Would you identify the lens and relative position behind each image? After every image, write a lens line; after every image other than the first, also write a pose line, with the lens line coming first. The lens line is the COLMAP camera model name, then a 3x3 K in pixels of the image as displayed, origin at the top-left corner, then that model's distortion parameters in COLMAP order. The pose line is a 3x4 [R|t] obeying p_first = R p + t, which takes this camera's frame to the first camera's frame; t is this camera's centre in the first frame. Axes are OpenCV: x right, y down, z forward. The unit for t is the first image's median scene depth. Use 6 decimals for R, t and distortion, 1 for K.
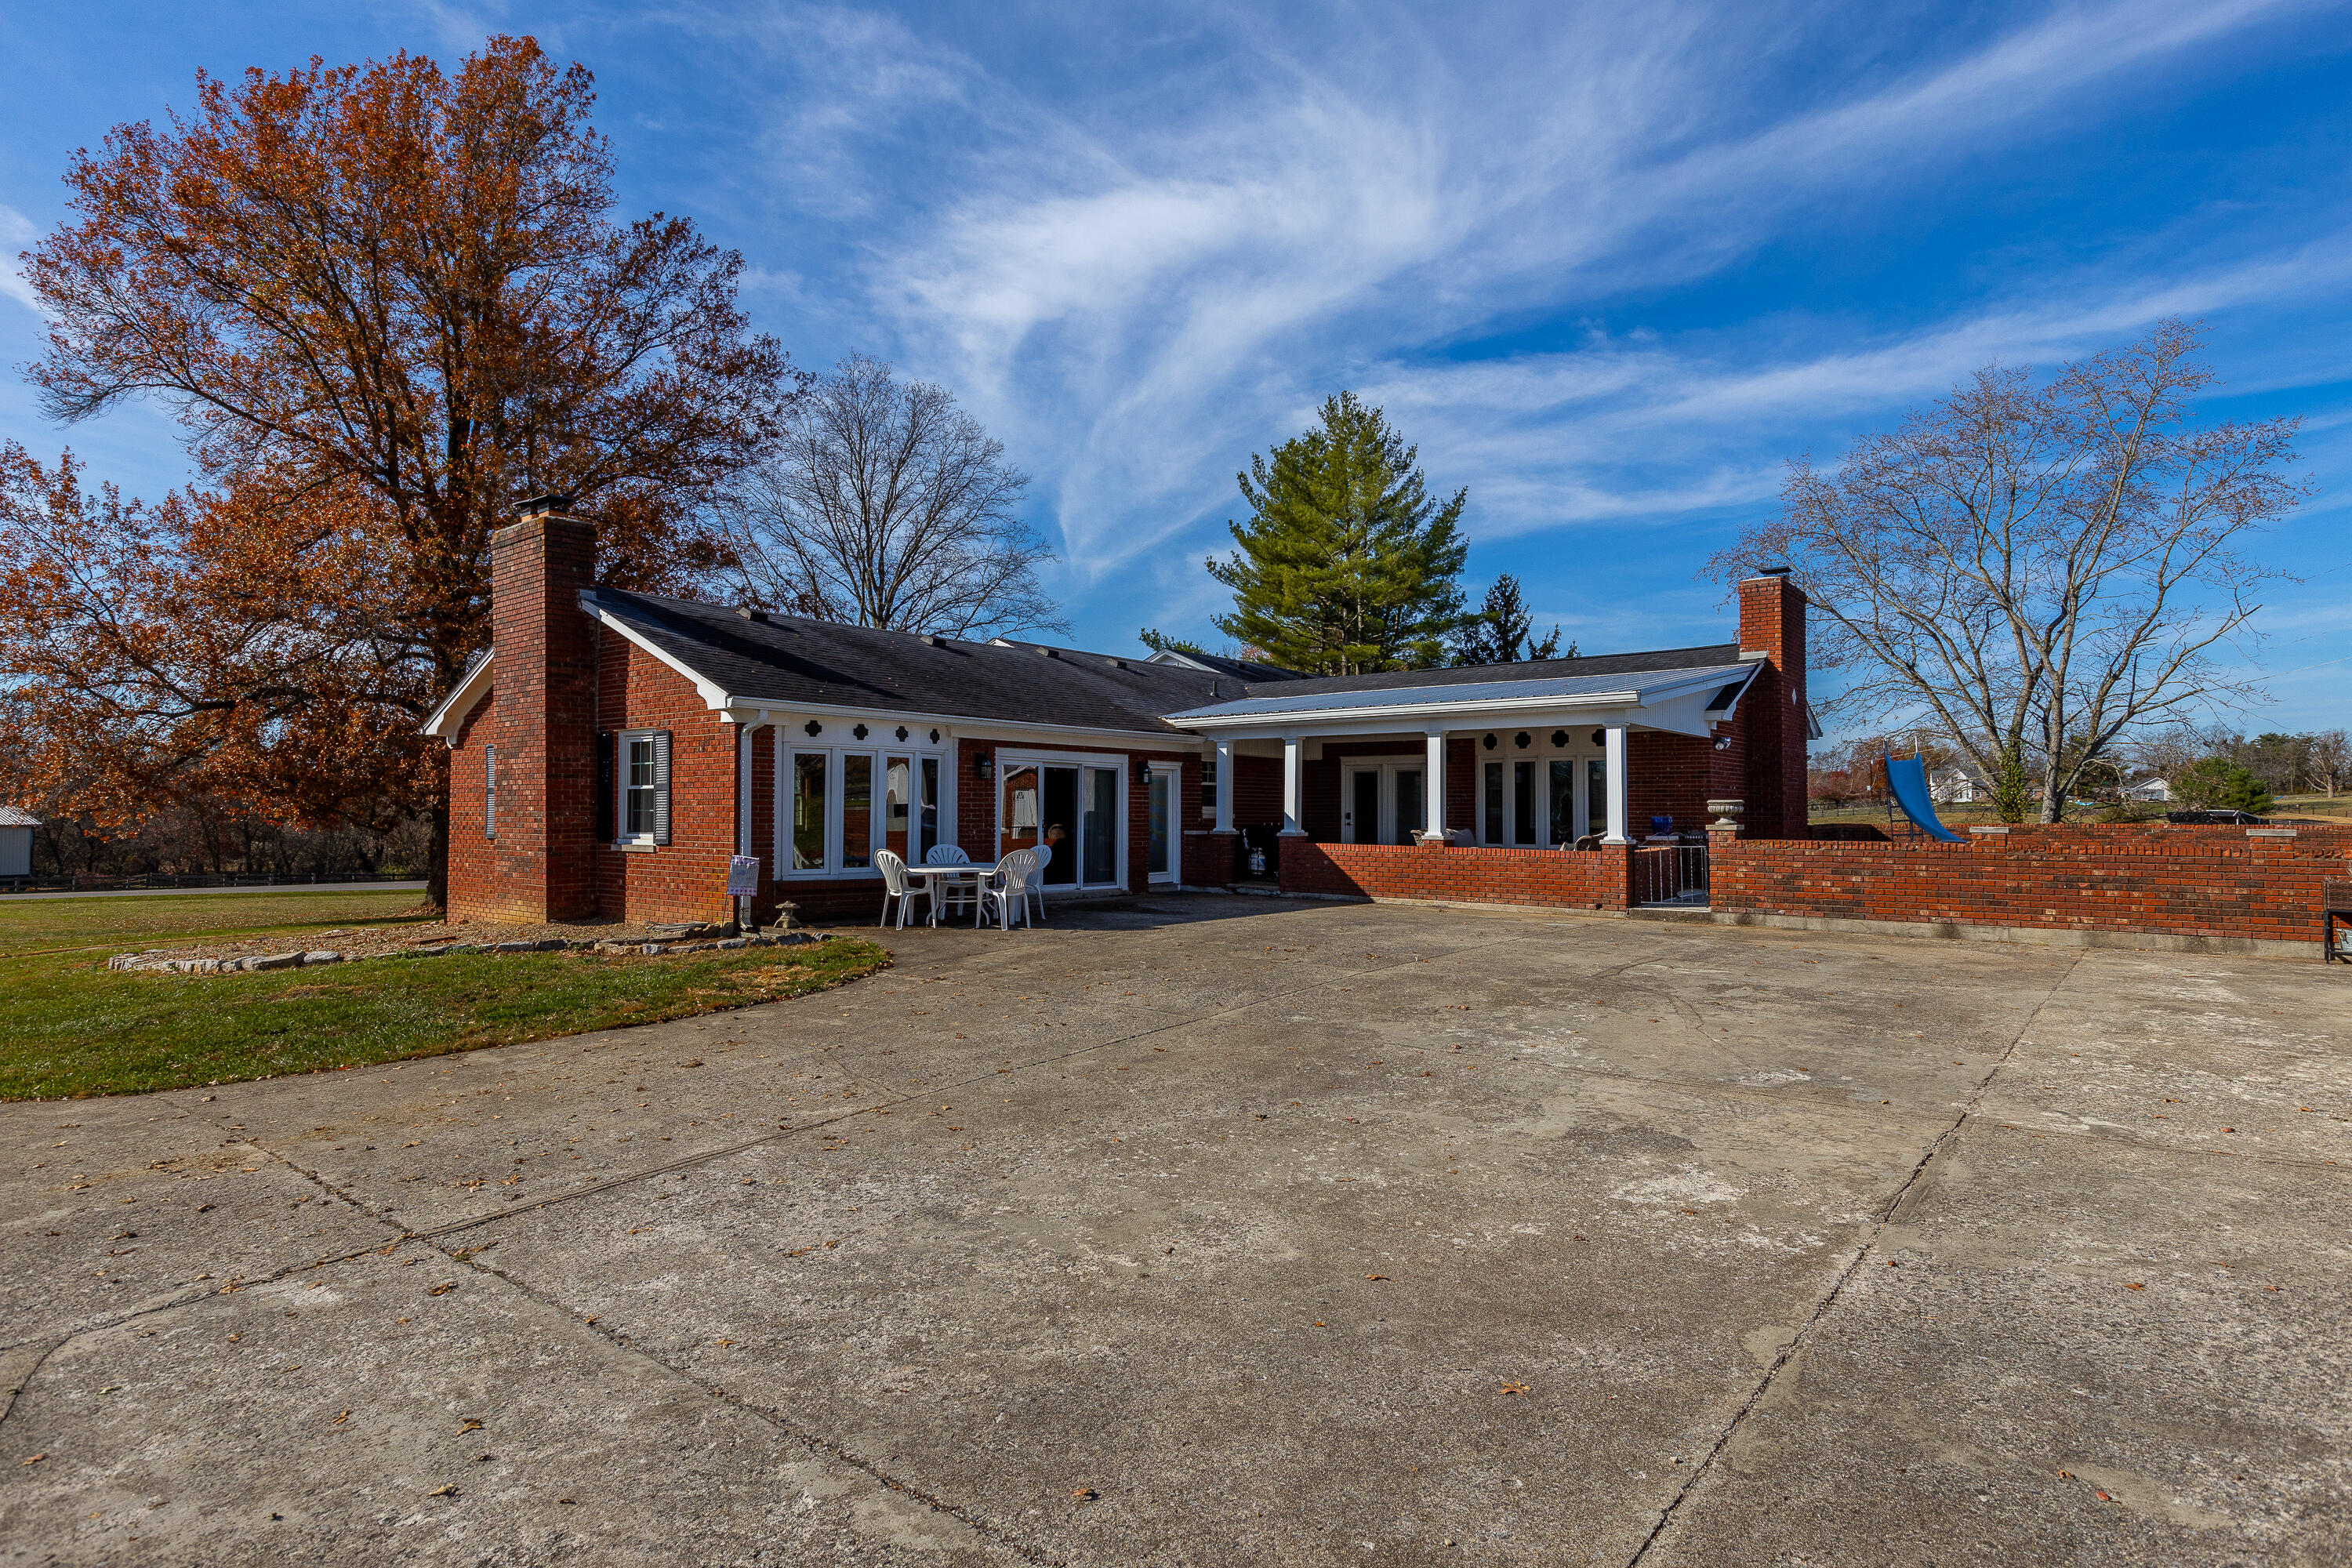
lens RADIAL K [[1270.0, 0, 1176.0], [0, 1270.0, 784.0], [0, 0, 1]] dist [0.004404, 0.000314]
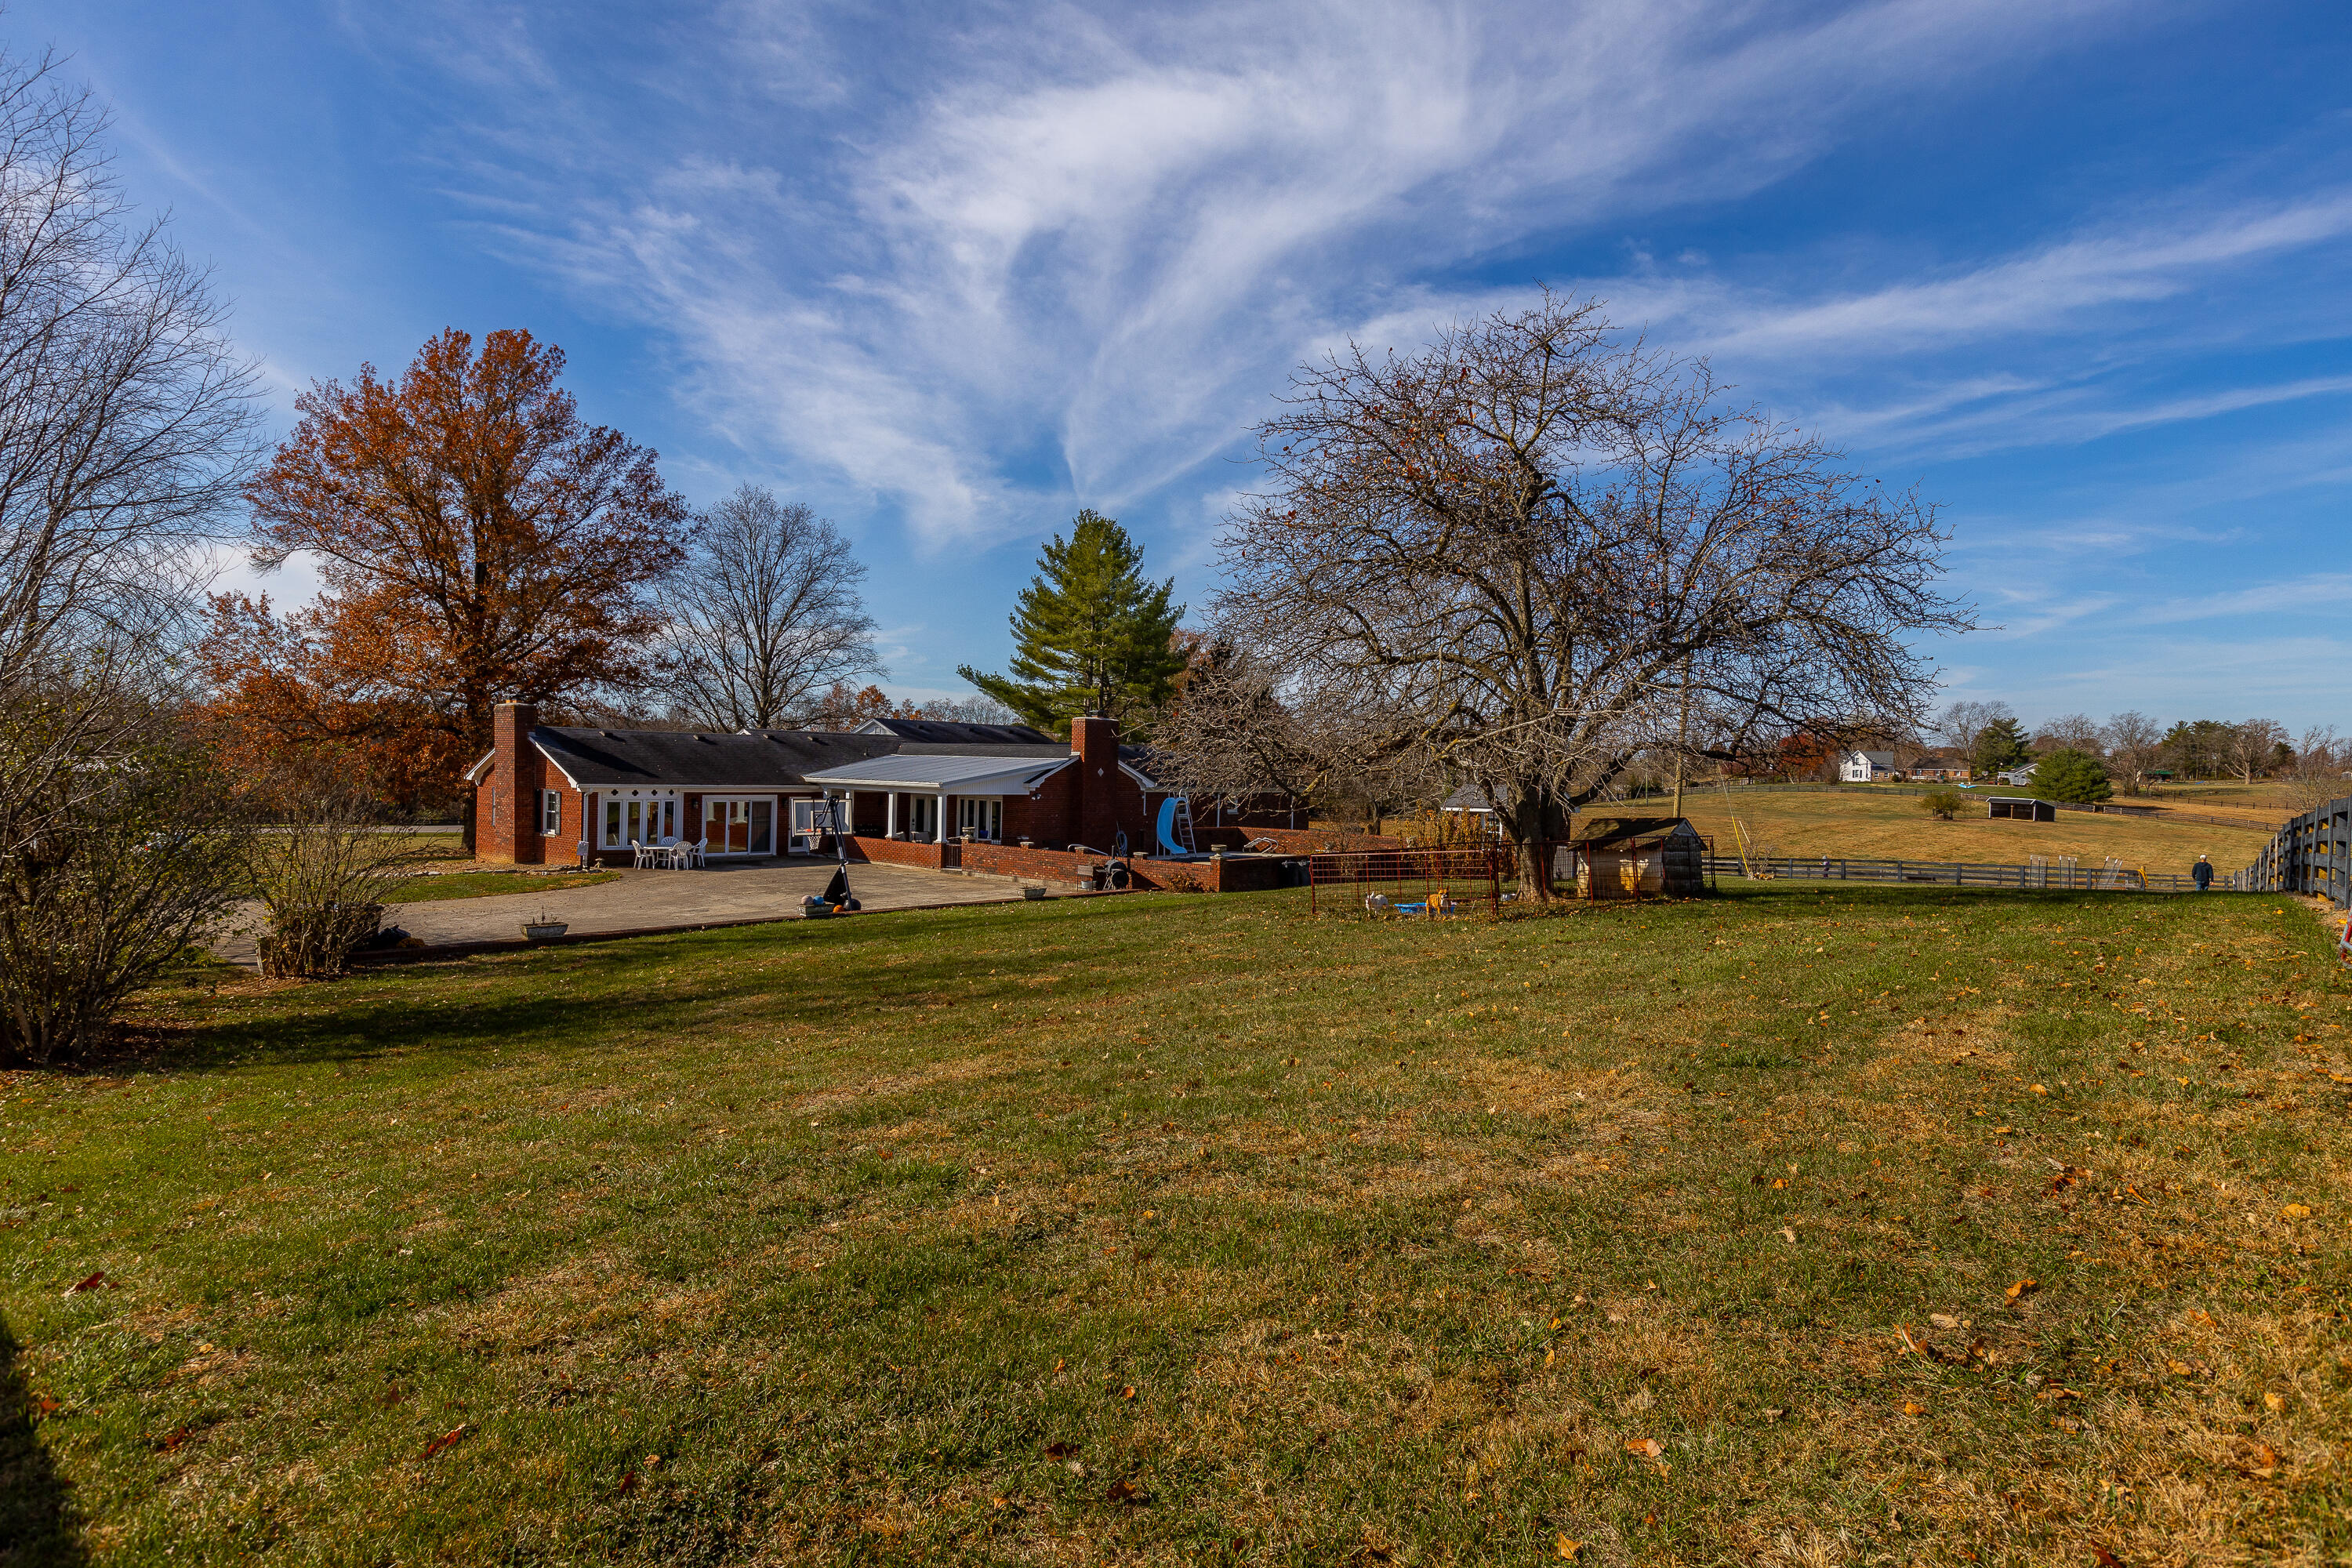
lens RADIAL K [[1289.1, 0, 1176.0], [0, 1289.1, 784.0], [0, 0, 1]] dist [0.021553, 0.000055]
pose [[0.999442, 0.025791, -0.021215, 0.728887], [-0.024921, 0.998877, 0.040285, -0.154745], [0.022230, -0.039734, 0.998963, -1.292200]]
